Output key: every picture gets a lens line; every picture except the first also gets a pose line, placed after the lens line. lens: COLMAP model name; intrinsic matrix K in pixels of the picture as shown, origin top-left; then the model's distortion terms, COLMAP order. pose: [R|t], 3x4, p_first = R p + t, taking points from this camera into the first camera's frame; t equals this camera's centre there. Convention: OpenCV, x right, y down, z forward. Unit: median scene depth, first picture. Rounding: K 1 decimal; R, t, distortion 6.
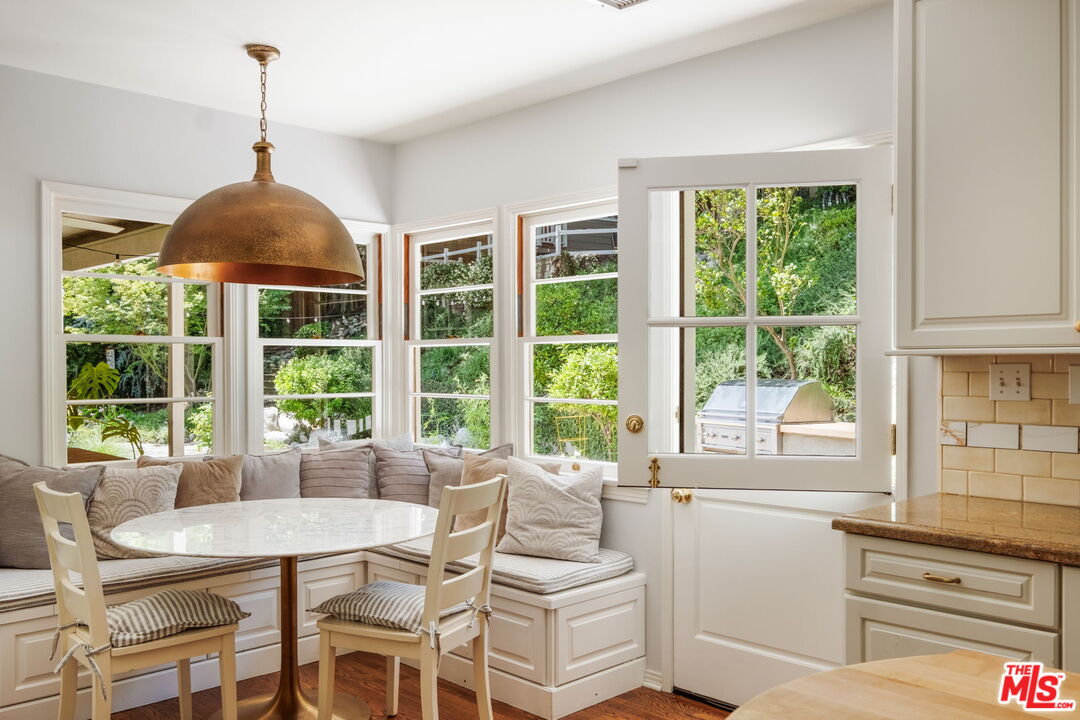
lens RADIAL K [[891.1, 0, 546.9], [0, 891.1, 355.6], [0, 0, 1]] dist [-0.005745, 0.011128]
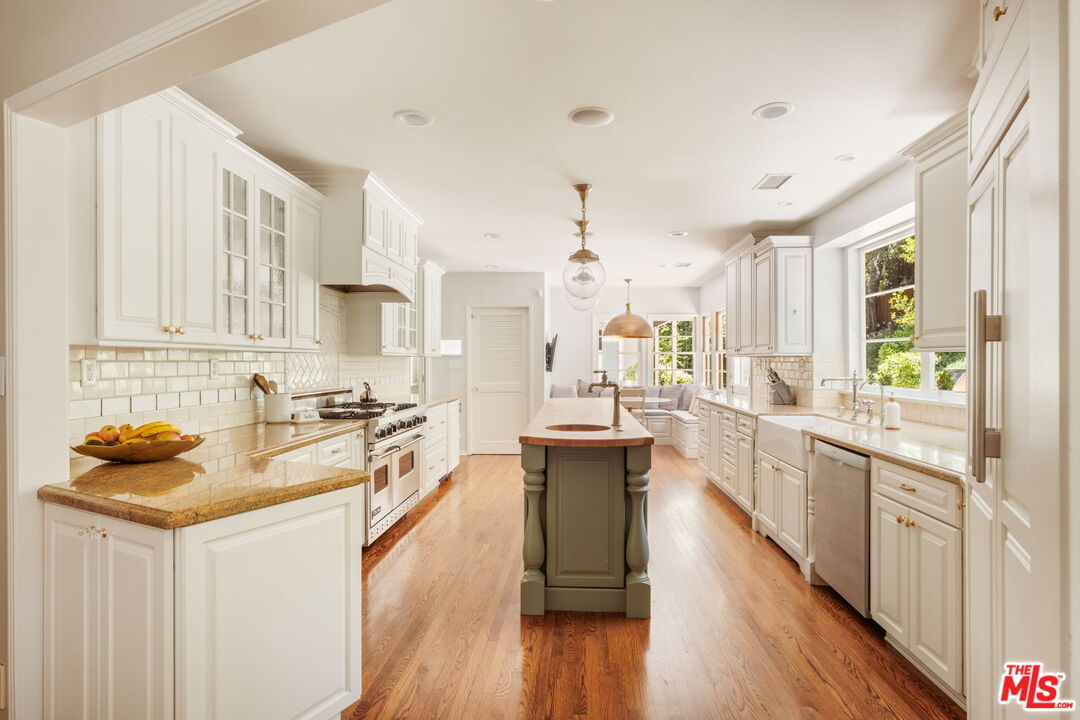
lens RADIAL K [[578.0, 0, 549.4], [0, 578.0, 362.7], [0, 0, 1]] dist [-0.010162, 0.002818]
pose [[0.657998, 0.021416, -0.752715, 0.930184], [-0.016249, 0.999767, 0.014240, -0.000745], [0.752844, 0.002861, 0.658193, -0.646879]]
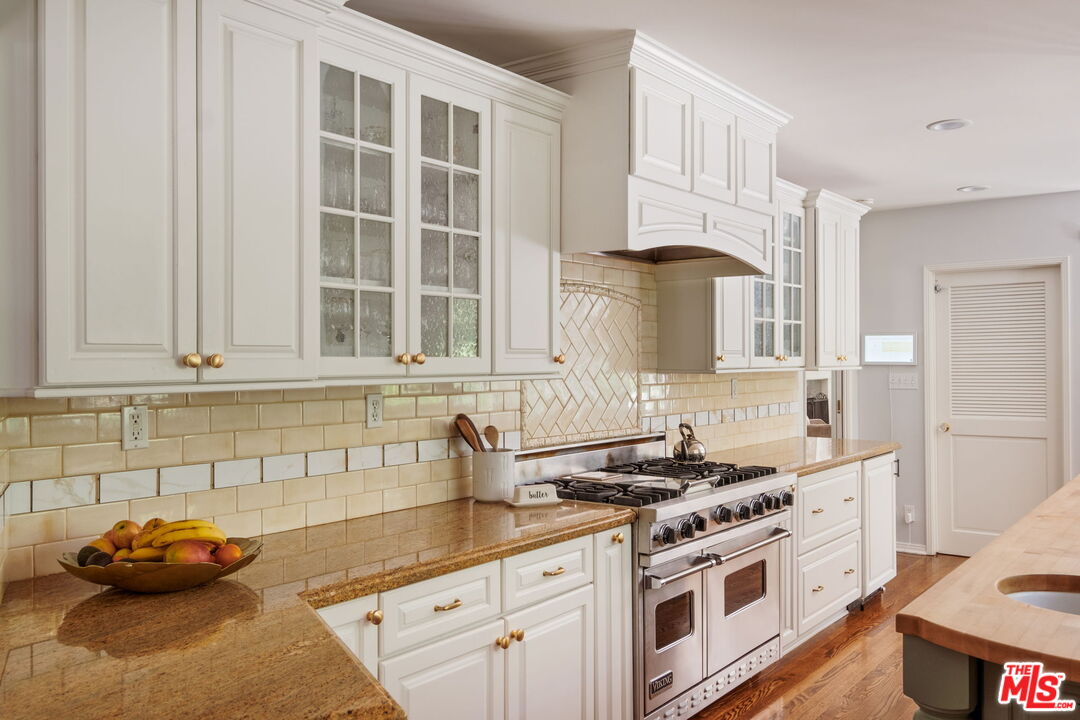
lens RADIAL K [[891.1, 0, 536.0], [0, 891.1, 357.7], [0, 0, 1]] dist [-0.005745, 0.011128]
pose [[0.102350, 0.017494, -0.994595, 0.802247], [-0.002993, 0.999846, 0.017278, -0.024418], [0.994744, 0.001208, 0.102387, -0.459458]]
